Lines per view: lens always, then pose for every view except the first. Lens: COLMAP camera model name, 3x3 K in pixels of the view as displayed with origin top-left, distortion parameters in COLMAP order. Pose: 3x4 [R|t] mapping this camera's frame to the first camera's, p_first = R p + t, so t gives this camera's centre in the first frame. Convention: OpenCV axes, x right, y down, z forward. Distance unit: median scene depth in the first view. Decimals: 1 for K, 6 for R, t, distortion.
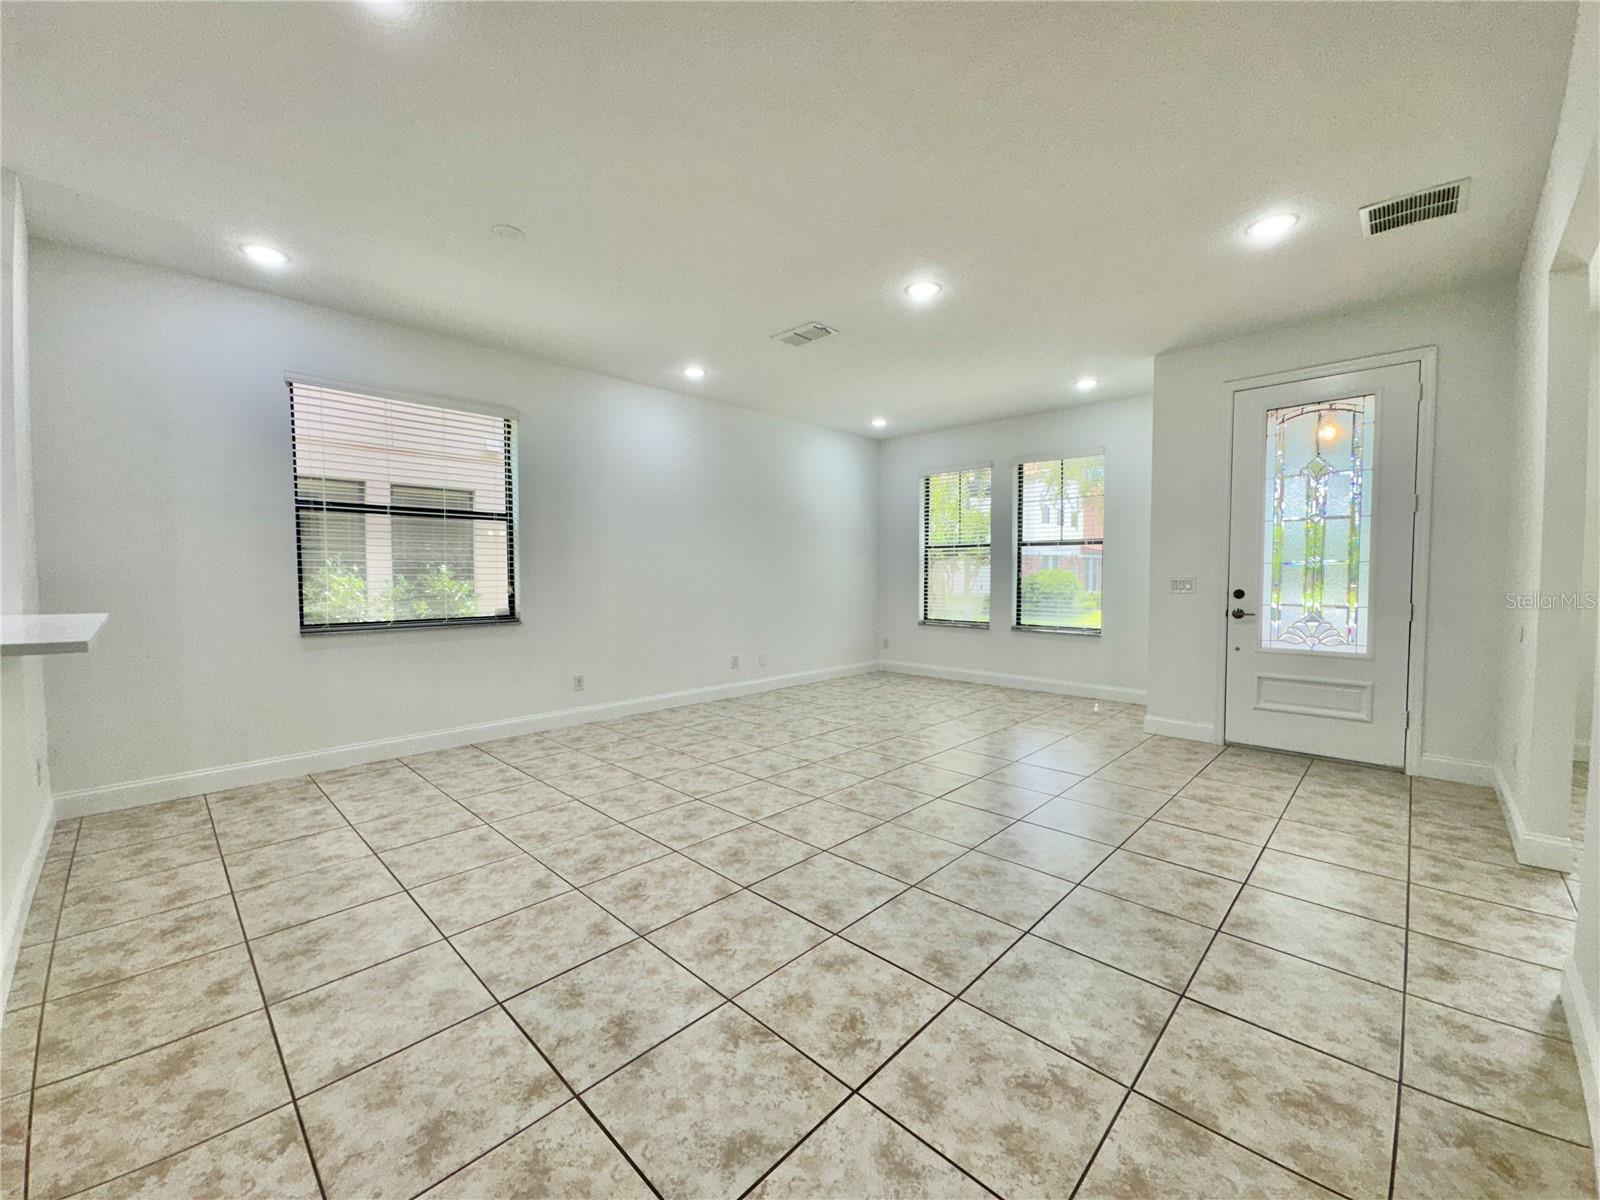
lens RADIAL K [[635.8, 0, 800.8], [0, 635.8, 596.7], [0, 0, 1]] dist [-0.000302, 0.000132]
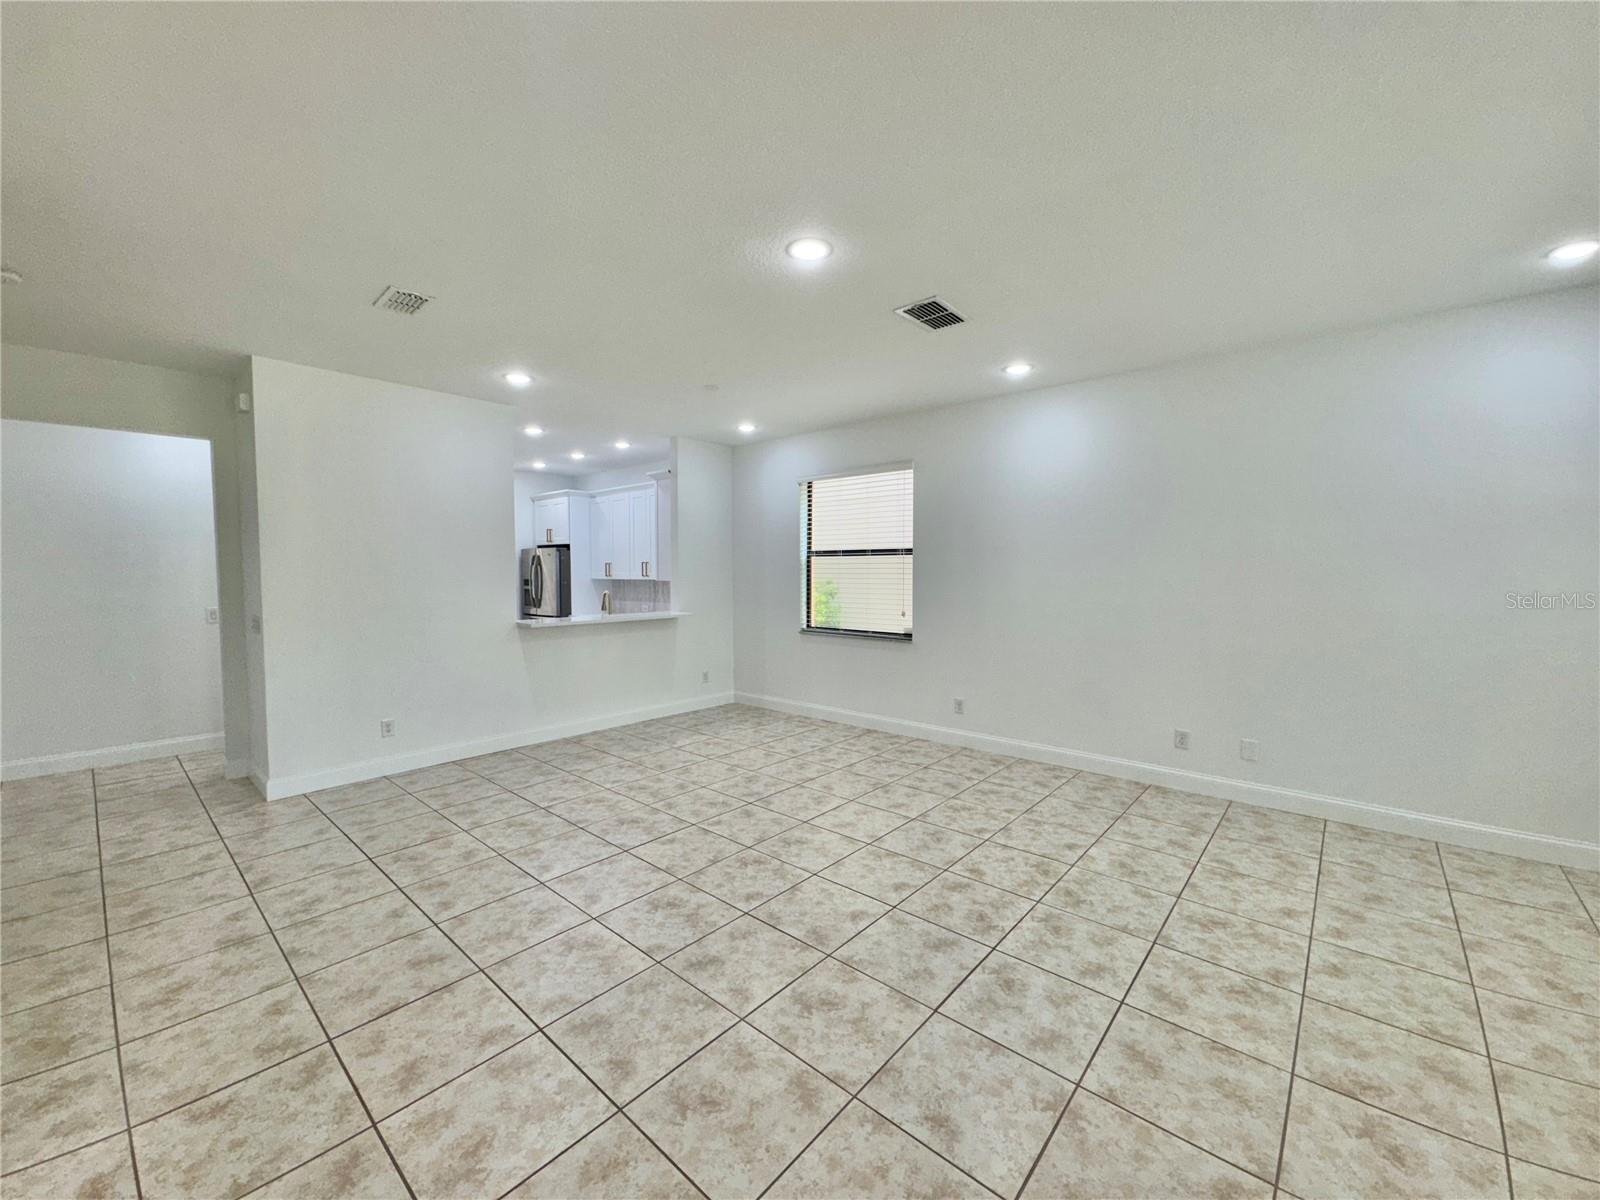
lens RADIAL K [[635.8, 0, 800.9], [0, 635.8, 598.4], [0, 0, 1]] dist [-0.000302, 0.000132]
pose [[0.041104, 0.040981, -0.998314, 1.544462], [-0.033591, 0.998650, 0.039611, -0.169070], [0.998590, 0.031906, 0.042425, 1.590012]]
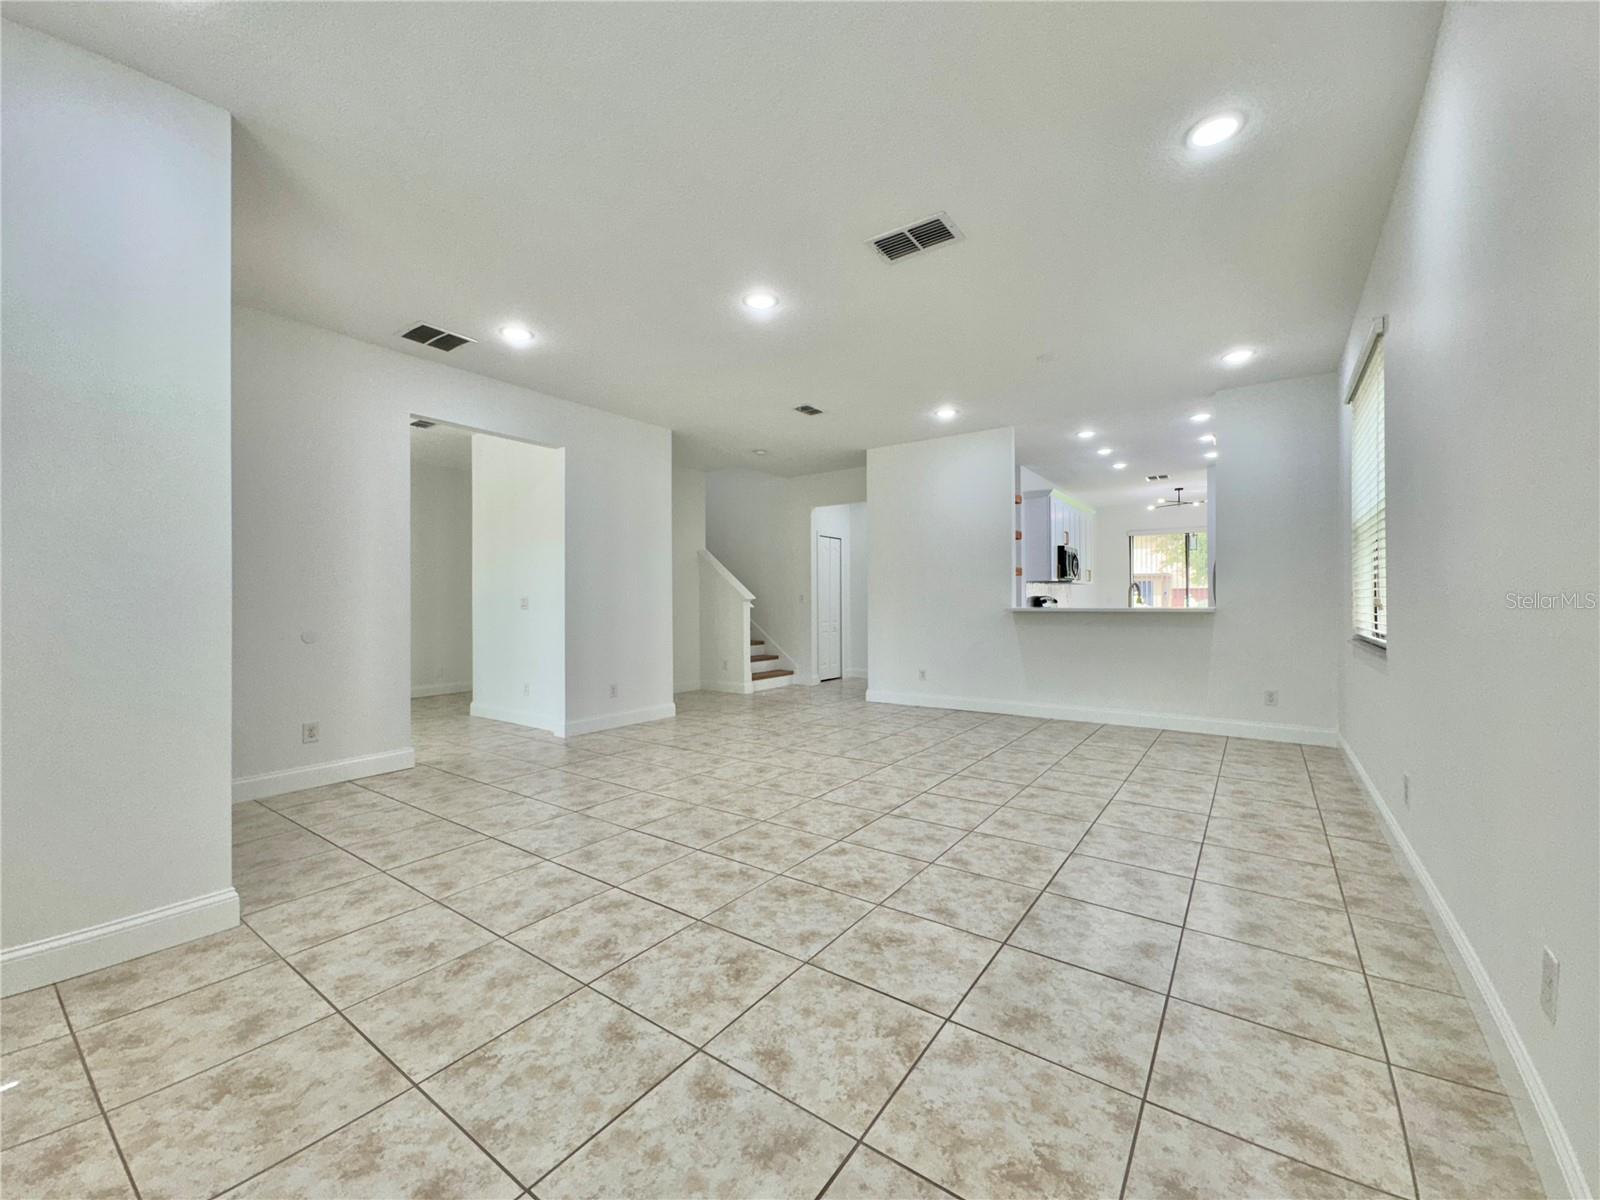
lens RADIAL K [[635.8, 0, 794.2], [0, 635.8, 603.8], [0, 0, 1]] dist [-0.000302, 0.000132]
pose [[-0.991223, 0.007478, -0.131987, 0.449358], [0.002285, 0.999219, 0.039455, -0.075836], [0.132179, 0.038808, -0.990466, 3.281711]]
